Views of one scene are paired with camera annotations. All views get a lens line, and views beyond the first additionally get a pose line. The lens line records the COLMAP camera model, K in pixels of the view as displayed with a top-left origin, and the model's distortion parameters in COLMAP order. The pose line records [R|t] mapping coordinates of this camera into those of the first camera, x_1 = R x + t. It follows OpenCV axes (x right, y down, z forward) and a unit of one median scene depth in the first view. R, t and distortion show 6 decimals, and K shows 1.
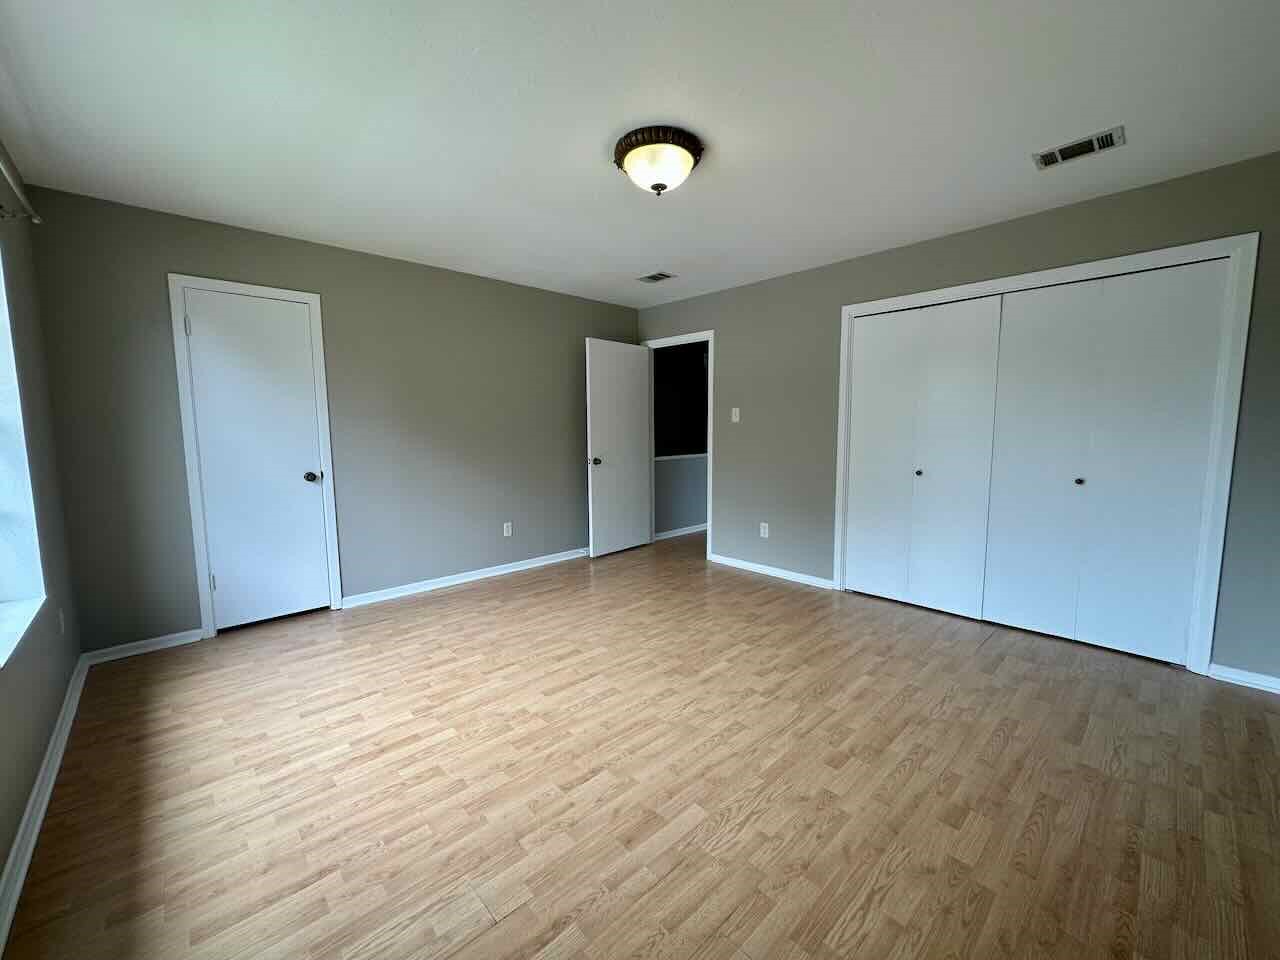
lens RADIAL K [[510.7, 0, 641.5], [0, 510.7, 477.7], [0, 0, 1]] dist [-0.002412, 0.000477]
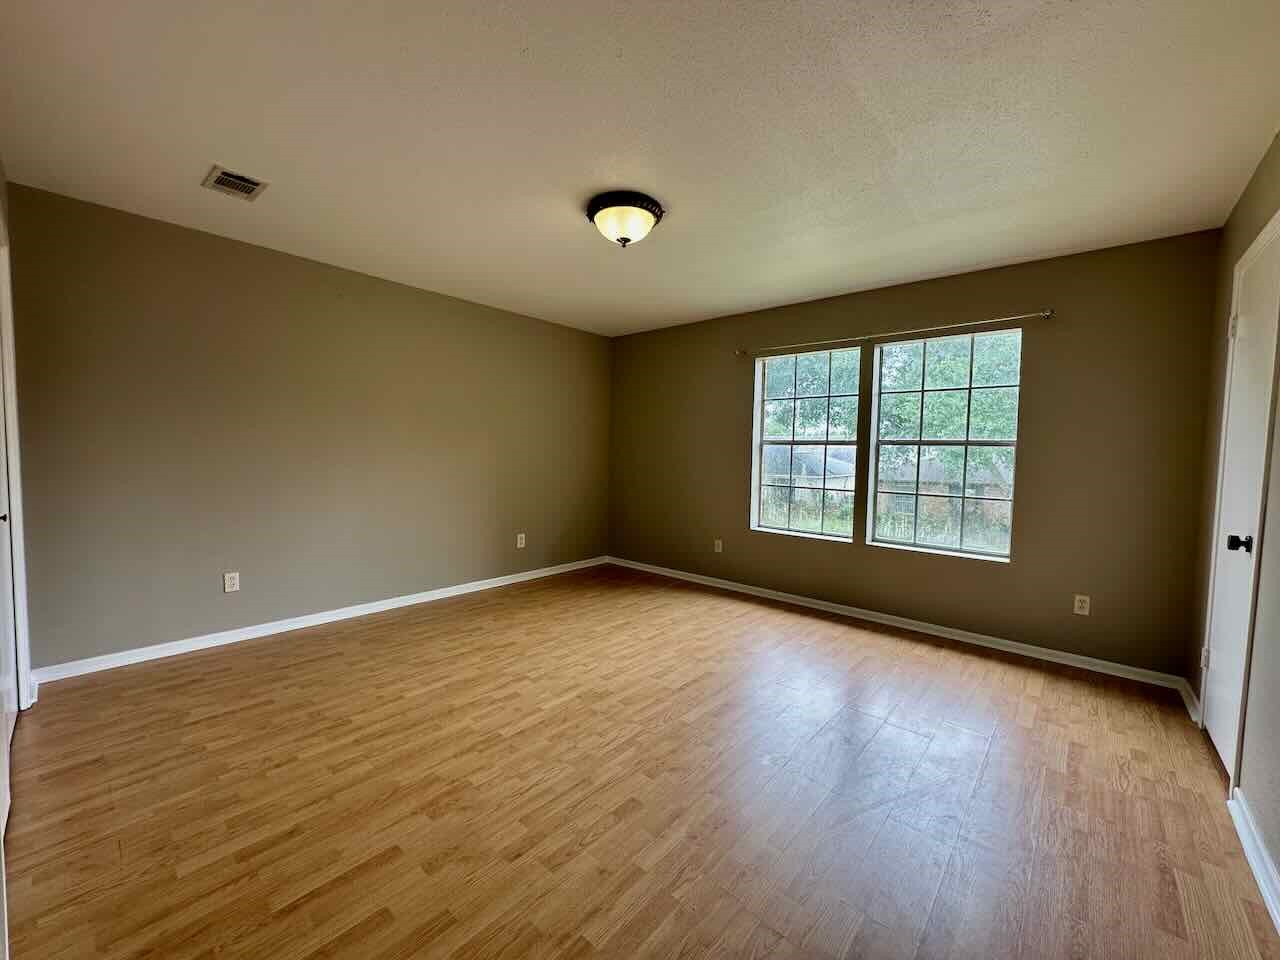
lens RADIAL K [[510.7, 0, 641.5], [0, 510.7, 477.7], [0, 0, 1]] dist [-0.002412, 0.000477]
pose [[-0.995074, -0.009541, -0.098674, 0.095006], [-0.024471, 0.988196, 0.151231, -0.198195], [0.096067, 0.152901, -0.983561, 2.044087]]
